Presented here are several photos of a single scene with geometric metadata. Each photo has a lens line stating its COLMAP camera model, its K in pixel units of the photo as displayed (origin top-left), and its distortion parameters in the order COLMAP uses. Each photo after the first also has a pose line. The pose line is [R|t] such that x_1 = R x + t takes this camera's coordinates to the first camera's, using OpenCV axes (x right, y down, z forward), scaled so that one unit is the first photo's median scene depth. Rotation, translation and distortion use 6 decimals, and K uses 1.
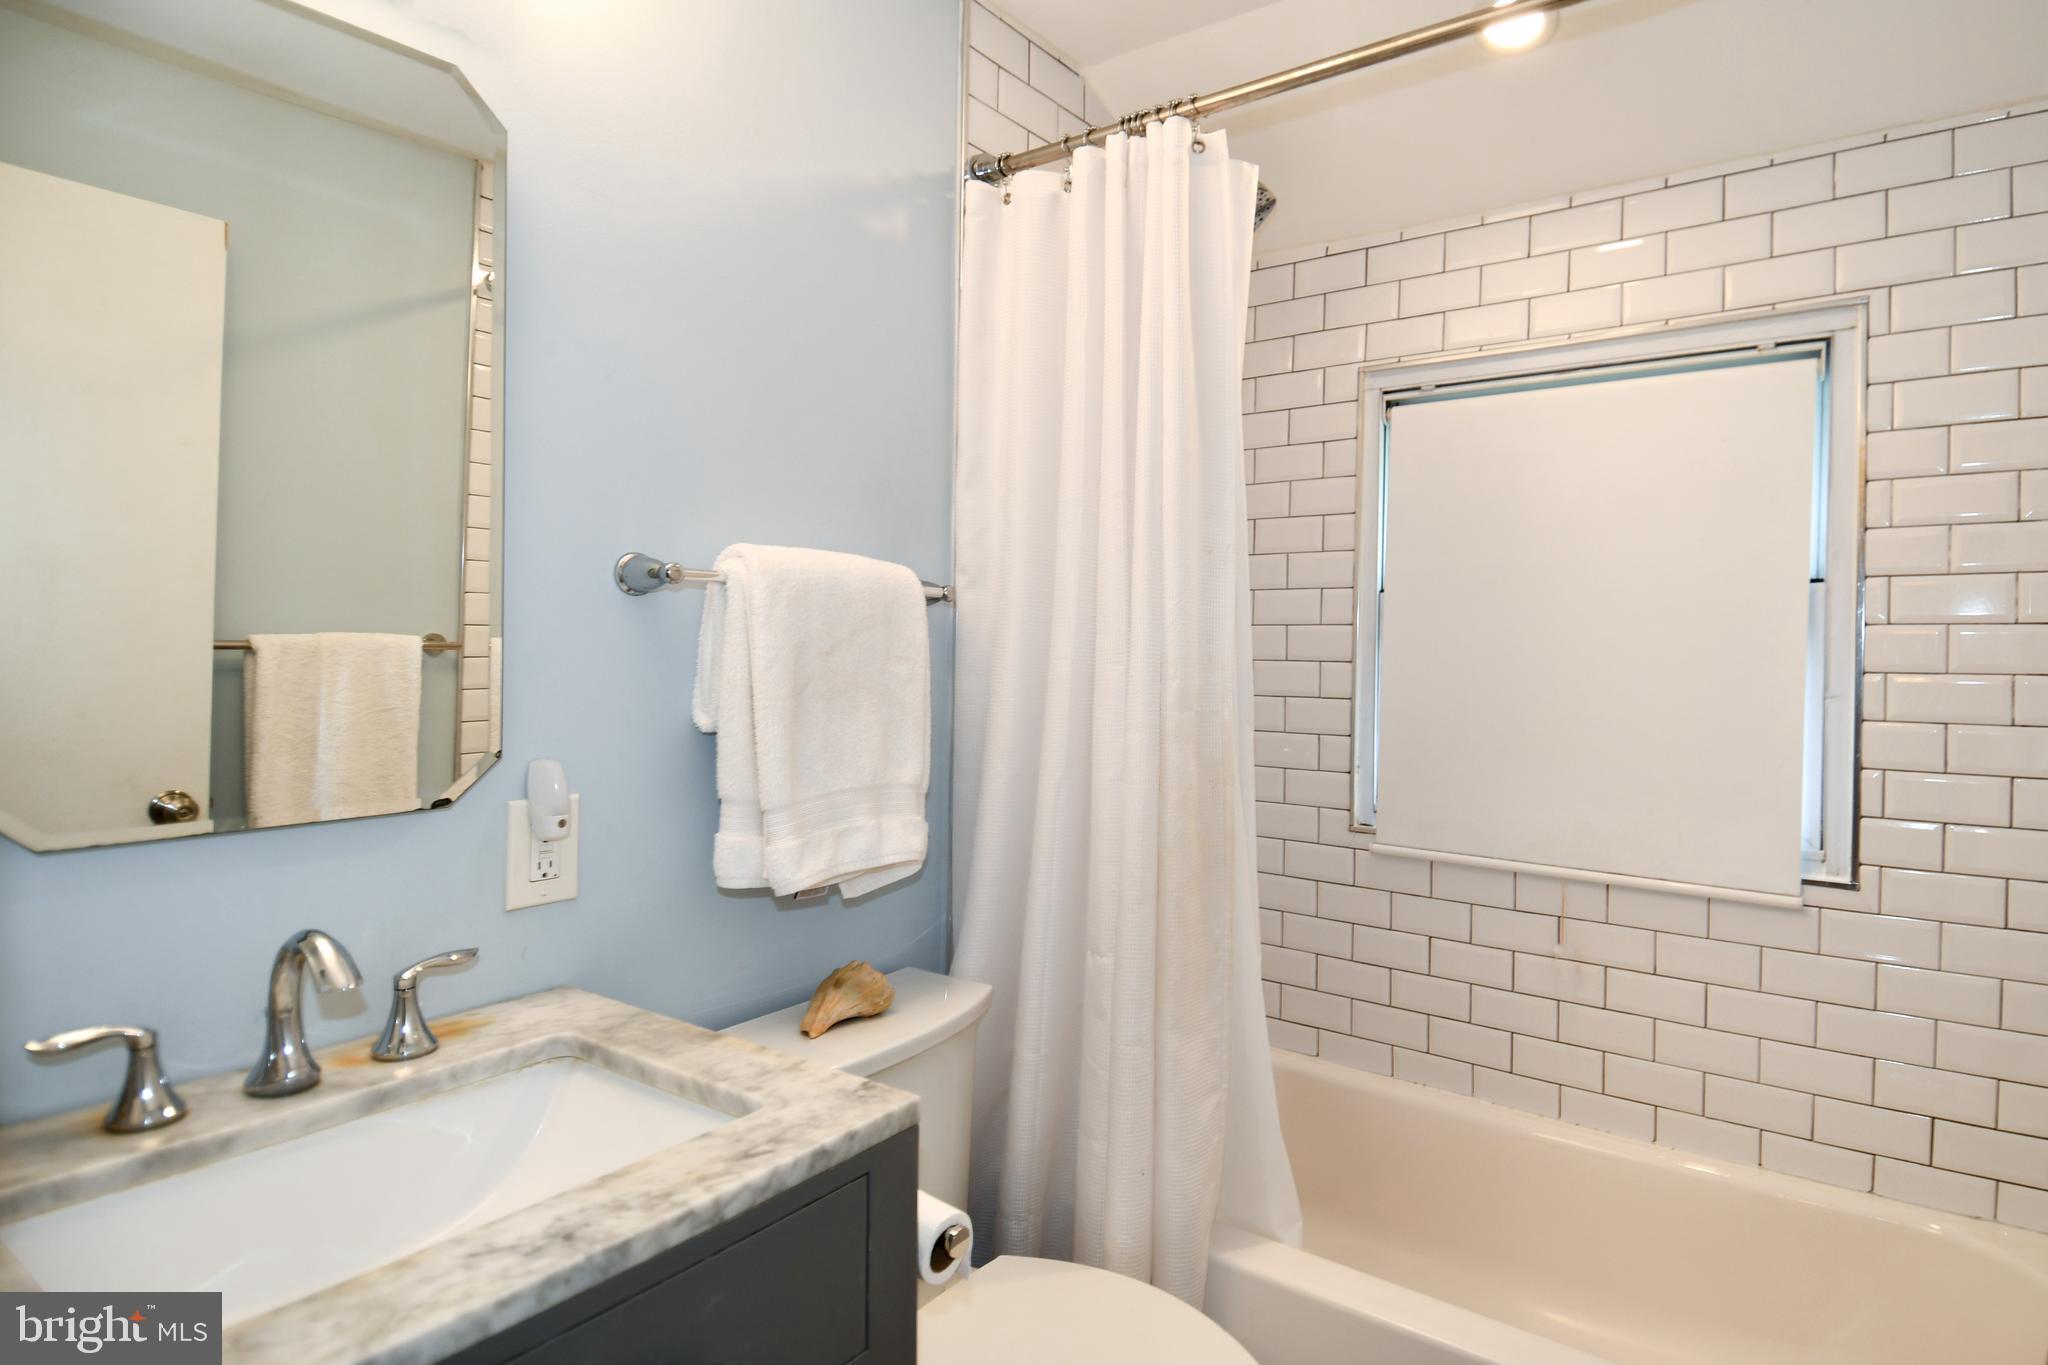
lens RADIAL K [[1159.9, 0, 1030.6], [0, 1159.9, 637.4], [0, 0, 1]] dist [0.052300, -0.062904]
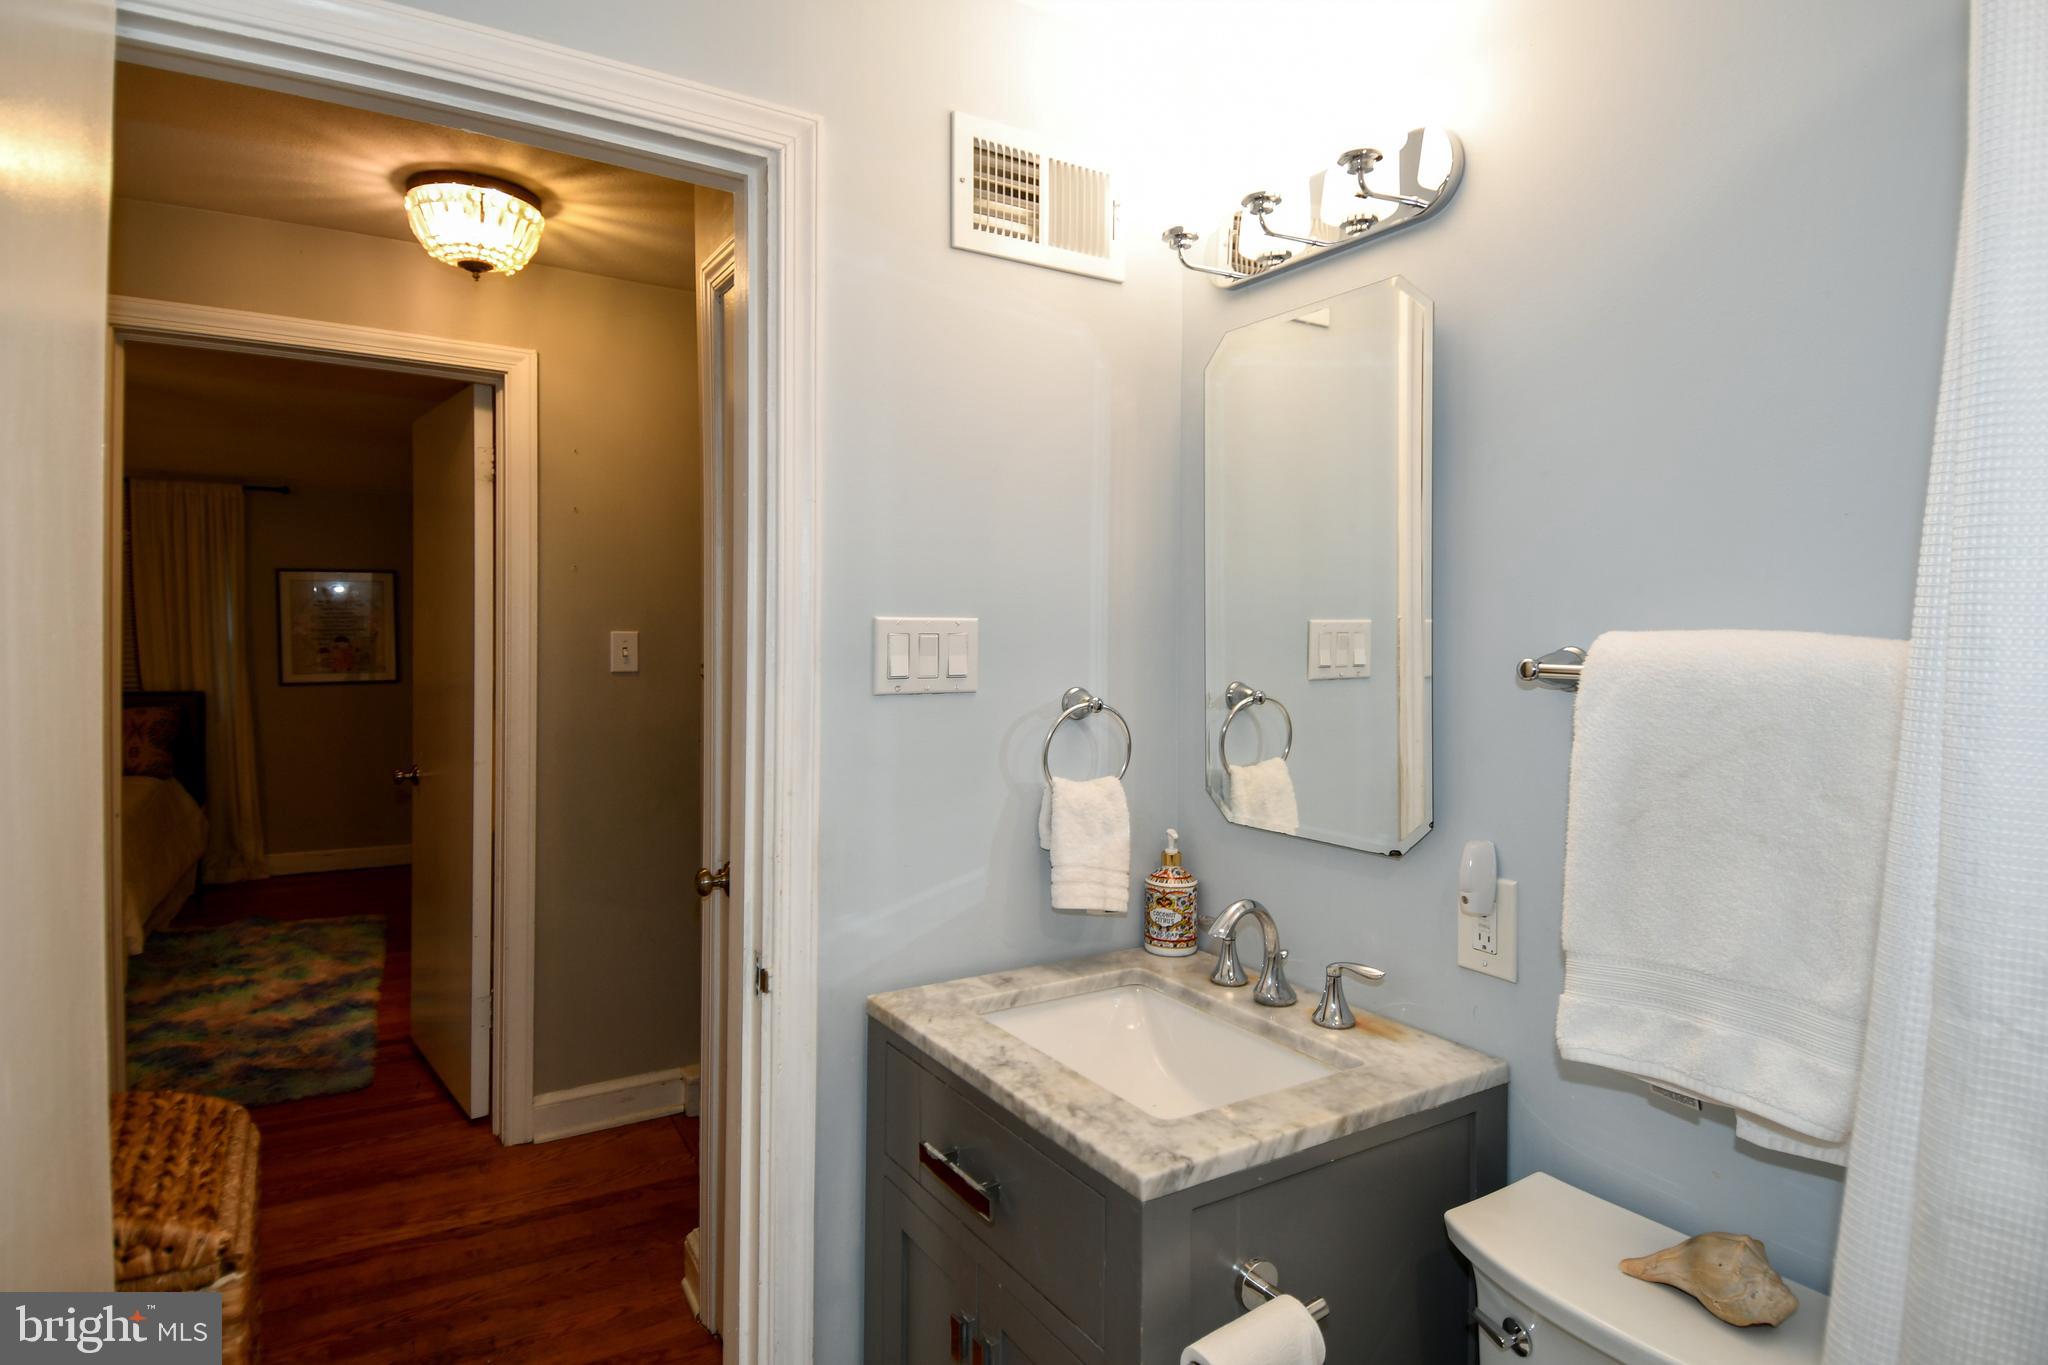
lens RADIAL K [[1196.4, 0, 1185.2], [0, 1196.4, 659.8], [0, 0, 1]] dist [0.009053, 0.001644]
pose [[-0.313544, -0.001393, -0.949573, 0.969986], [-0.018182, 0.999824, 0.004537, -0.085233], [0.949400, 0.018687, -0.313514, 1.436736]]
